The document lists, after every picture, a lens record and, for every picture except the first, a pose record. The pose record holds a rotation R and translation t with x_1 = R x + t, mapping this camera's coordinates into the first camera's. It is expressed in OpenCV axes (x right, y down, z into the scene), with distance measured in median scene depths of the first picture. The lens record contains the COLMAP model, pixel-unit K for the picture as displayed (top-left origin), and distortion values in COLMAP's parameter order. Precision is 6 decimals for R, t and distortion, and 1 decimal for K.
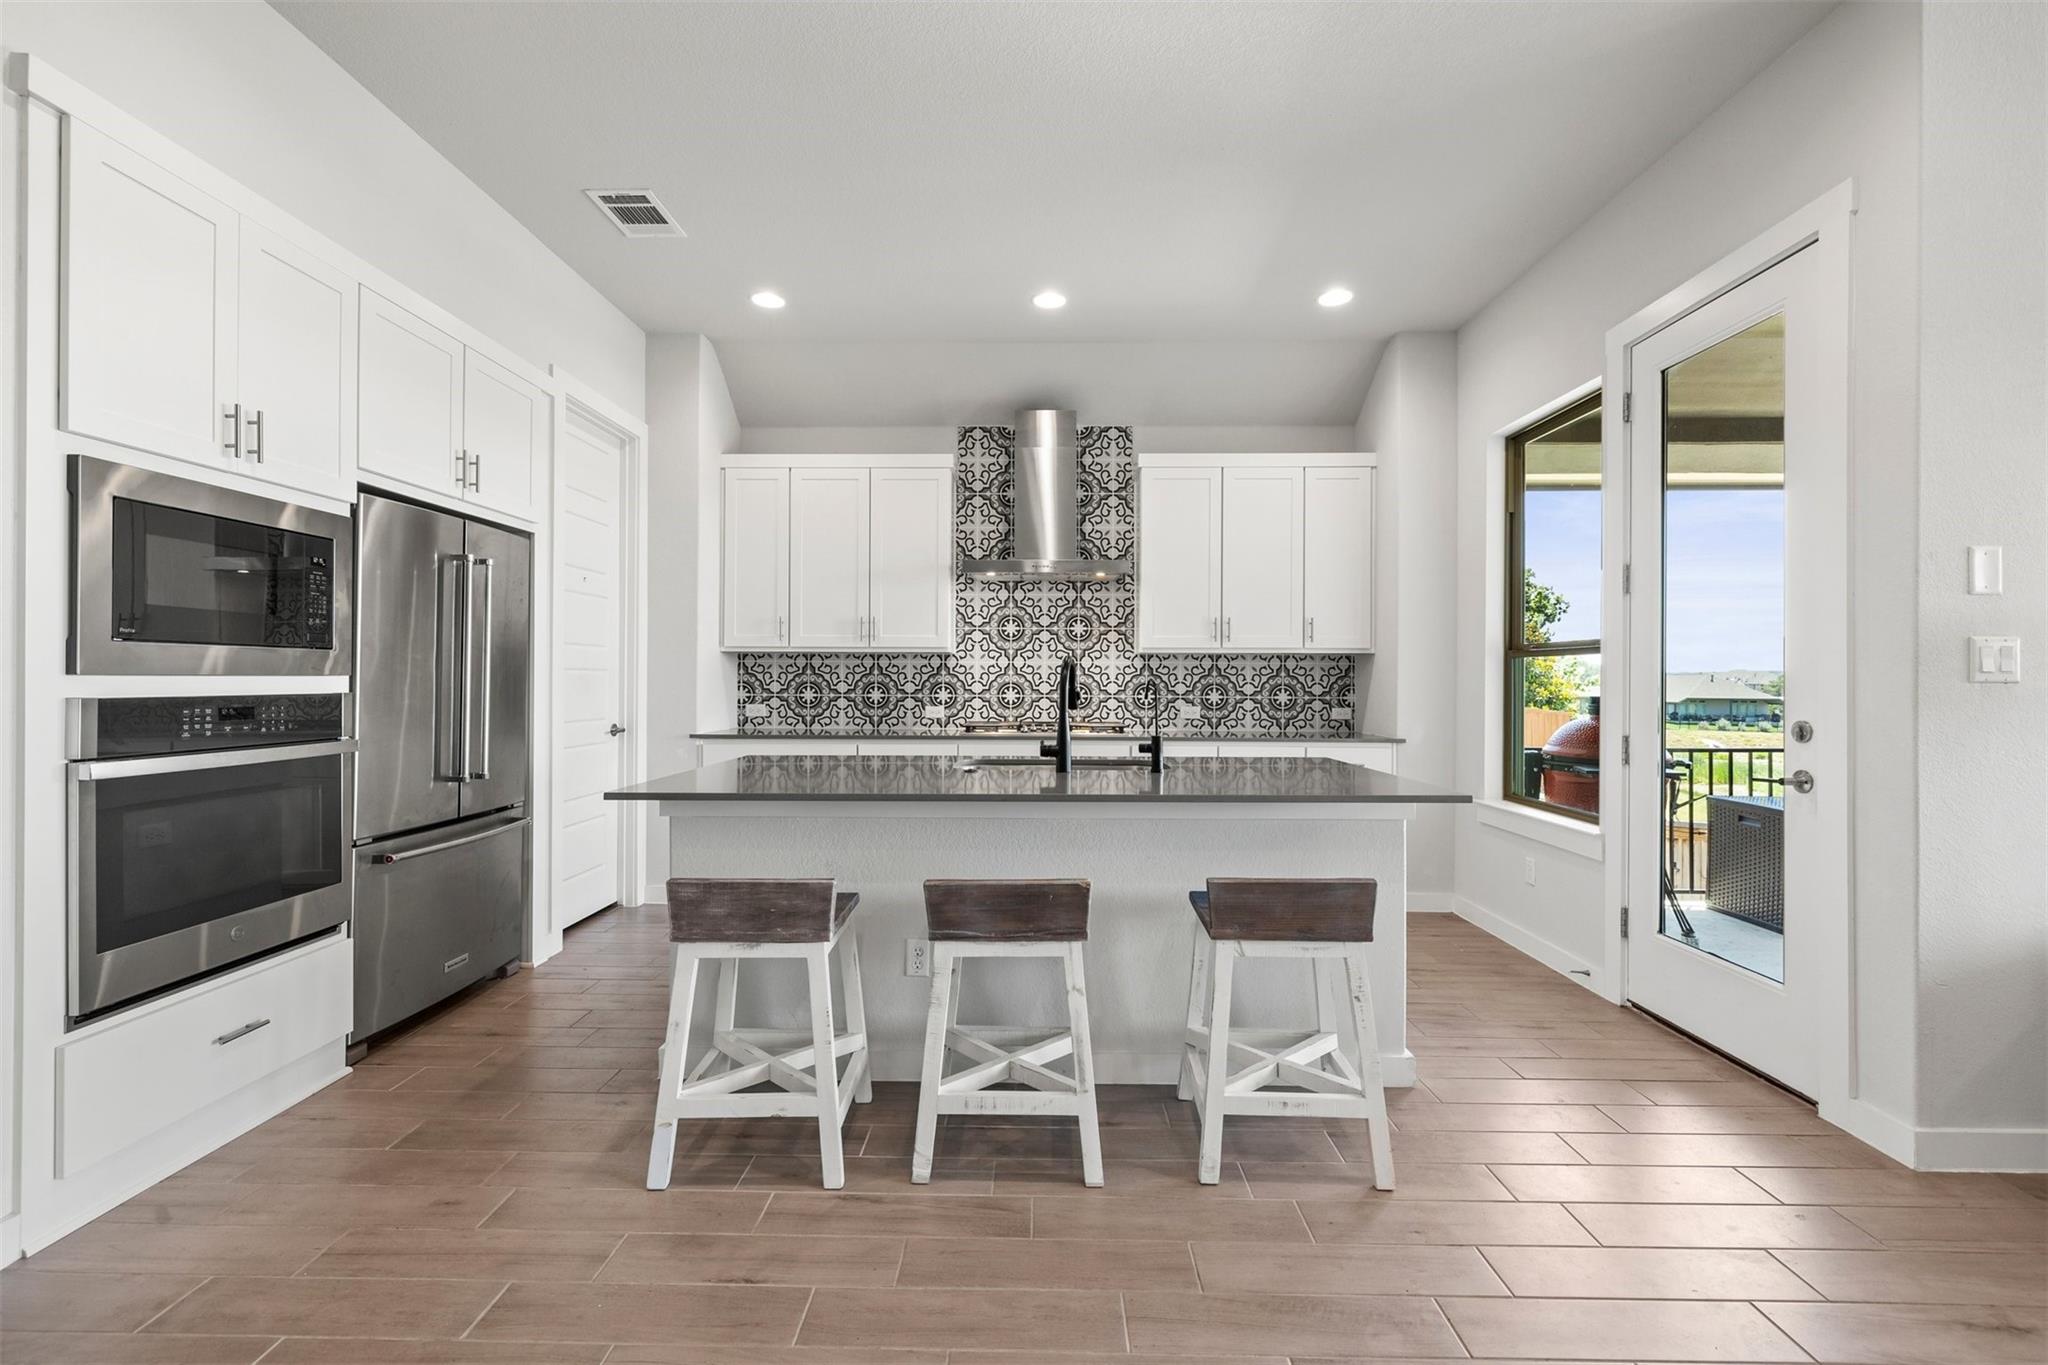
lens RADIAL K [[865.4, 0, 1019.0], [0, 865.4, 681.4], [0, 0, 1]] dist [-0.000627, 0.000443]
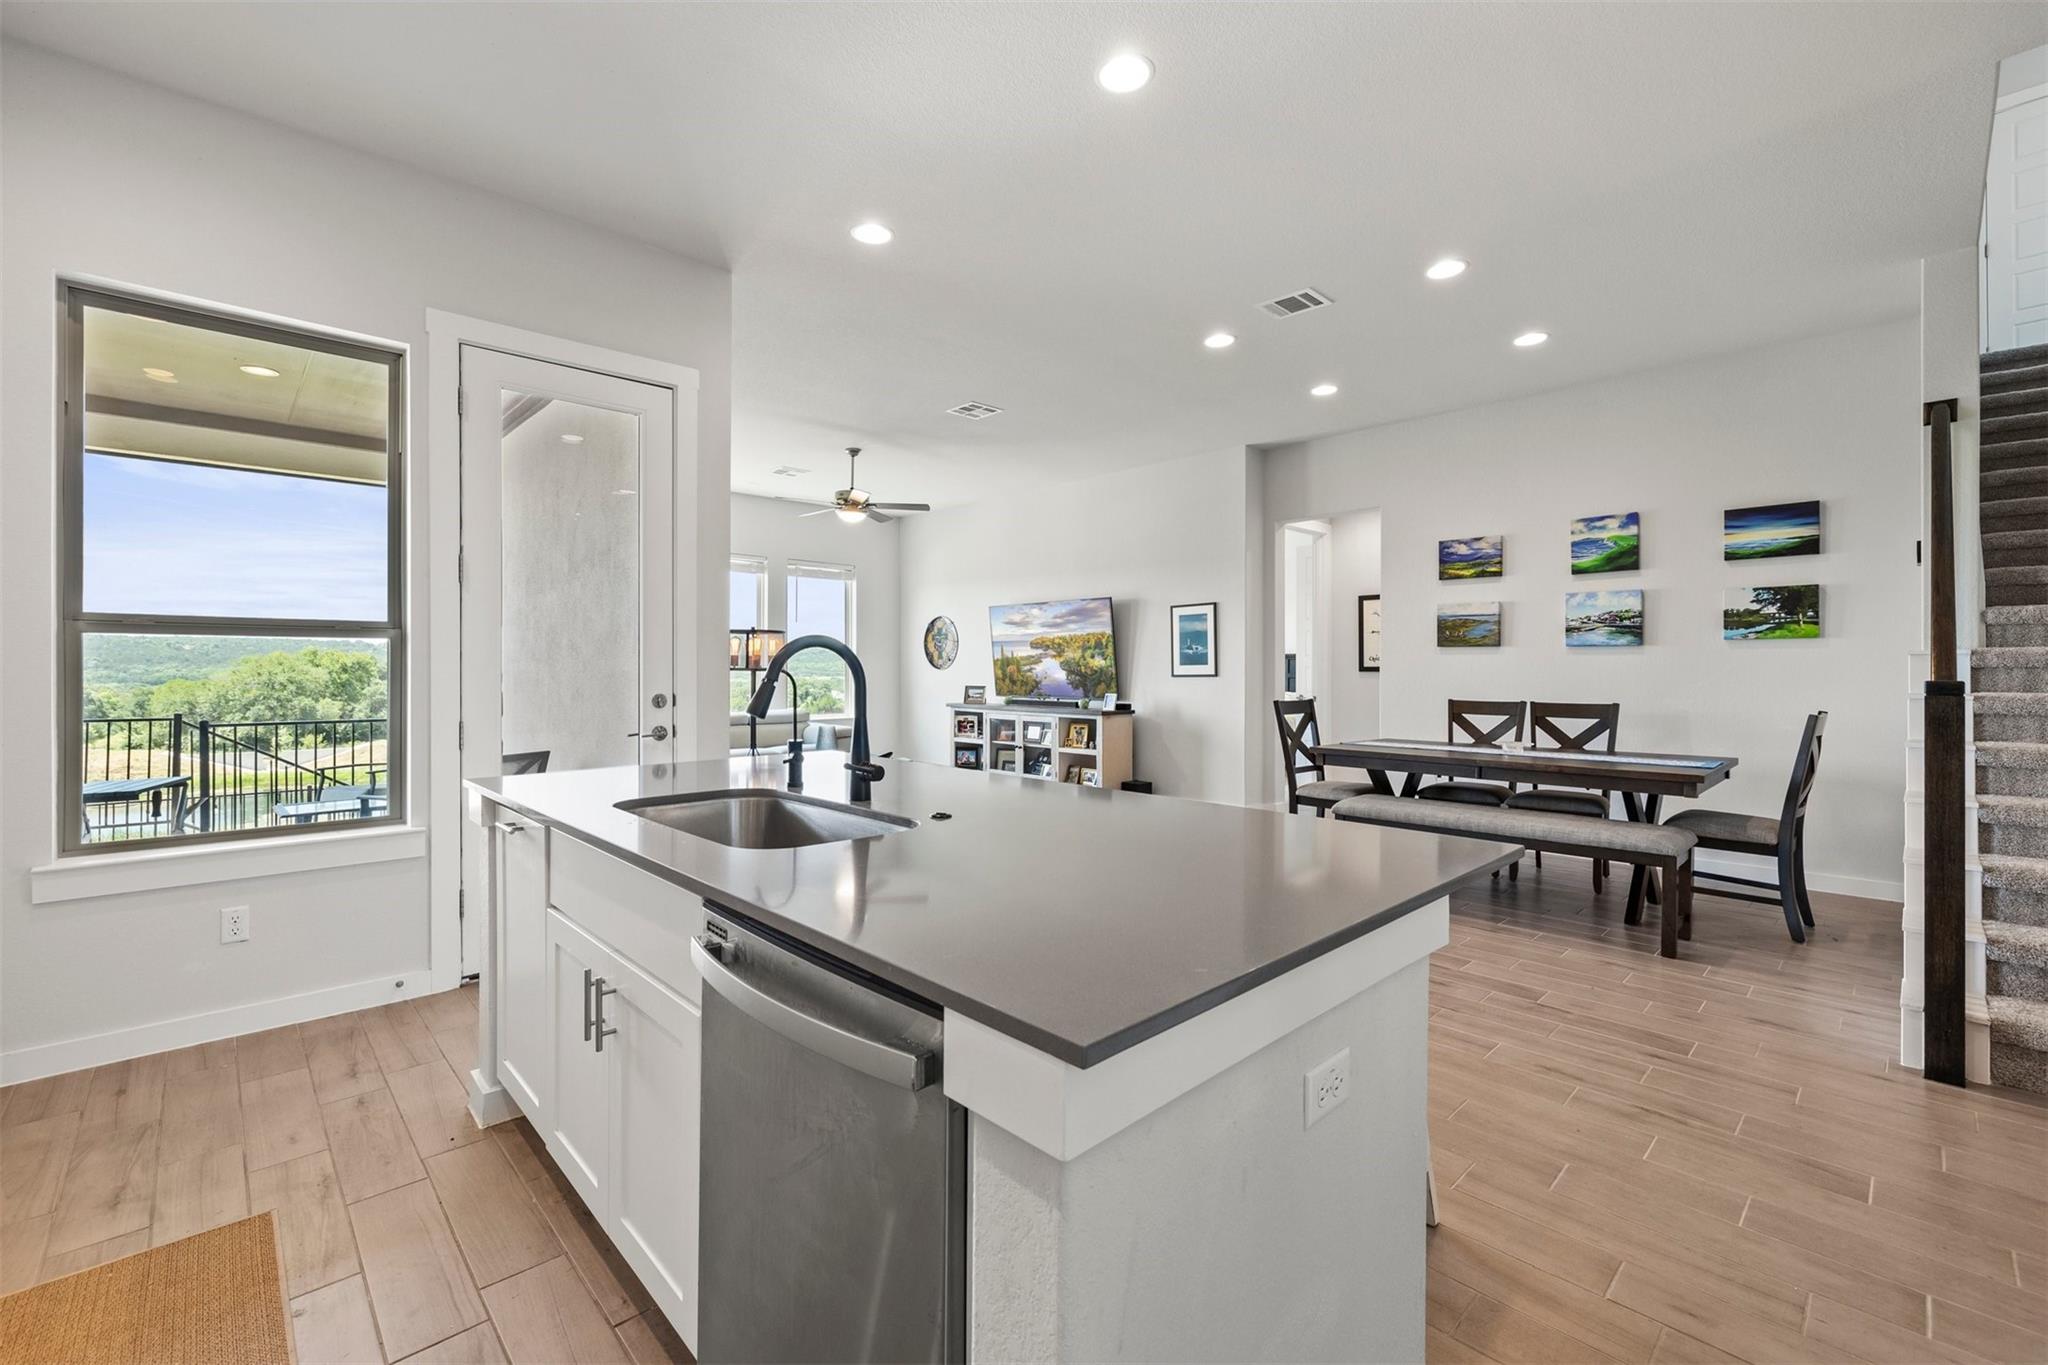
lens RADIAL K [[865.4, 0, 1023.5], [0, 865.4, 669.8], [0, 0, 1]] dist [-0.000627, 0.000443]
pose [[-0.706635, -0.006325, 0.707550, -0.325746], [-0.002076, 0.999974, 0.006866, -0.004959], [-0.707575, 0.003383, -0.706630, 0.825513]]
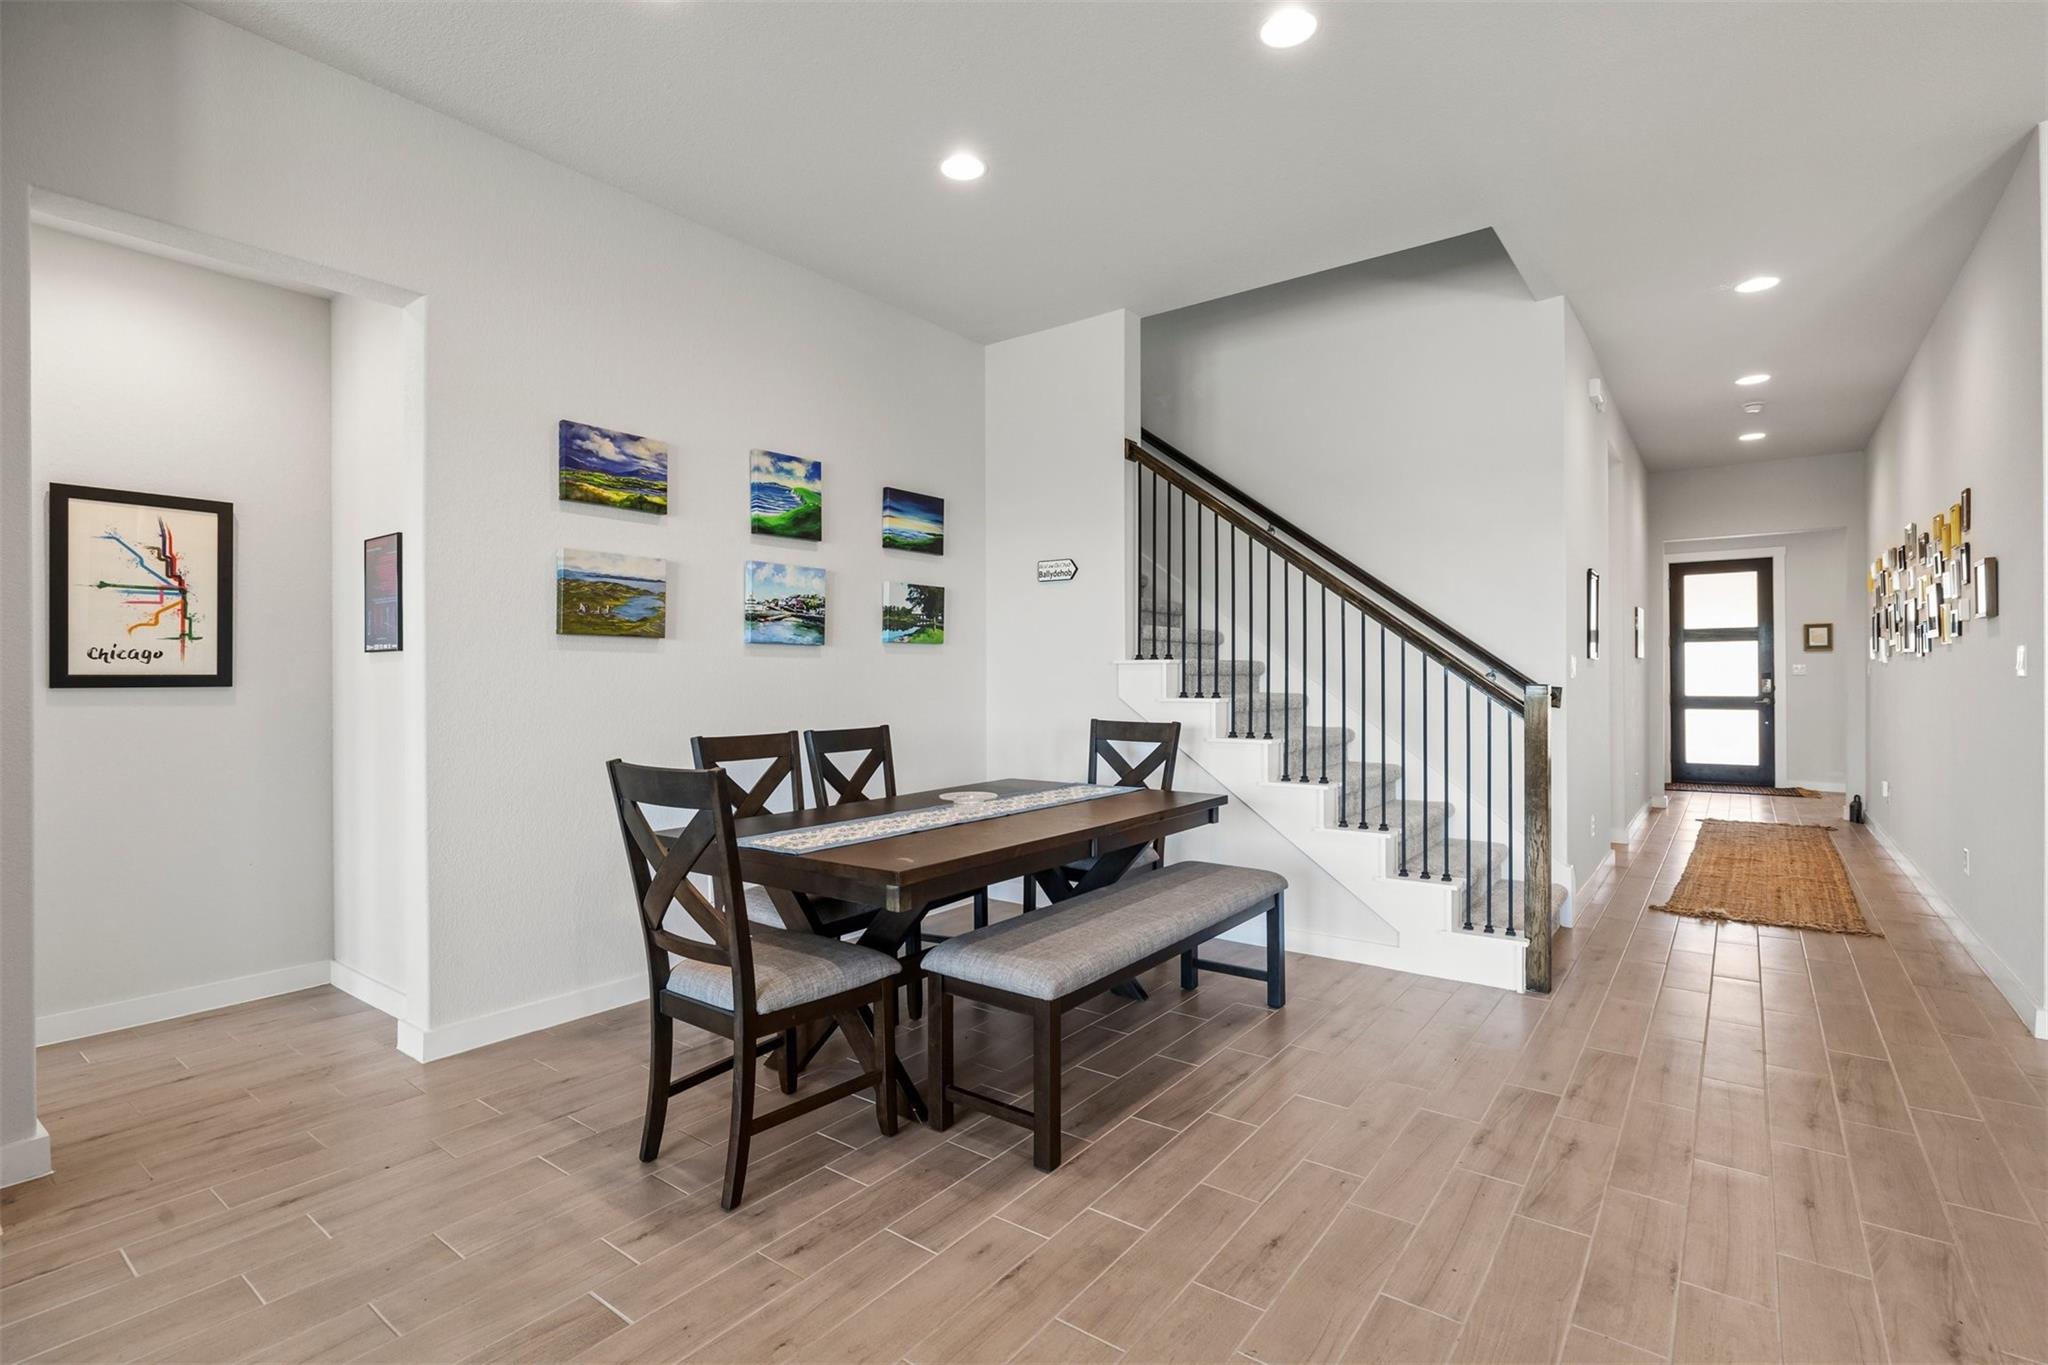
lens RADIAL K [[963.4, 0, 1017.9], [0, 963.4, 672.9], [0, 0, 1]] dist [-0.007476, 0.001050]
pose [[-0.588175, -0.005866, -0.808712, 0.514634], [-0.002210, 0.999982, -0.005646, 0.000229], [0.808731, -0.001533, -0.588177, 0.168332]]
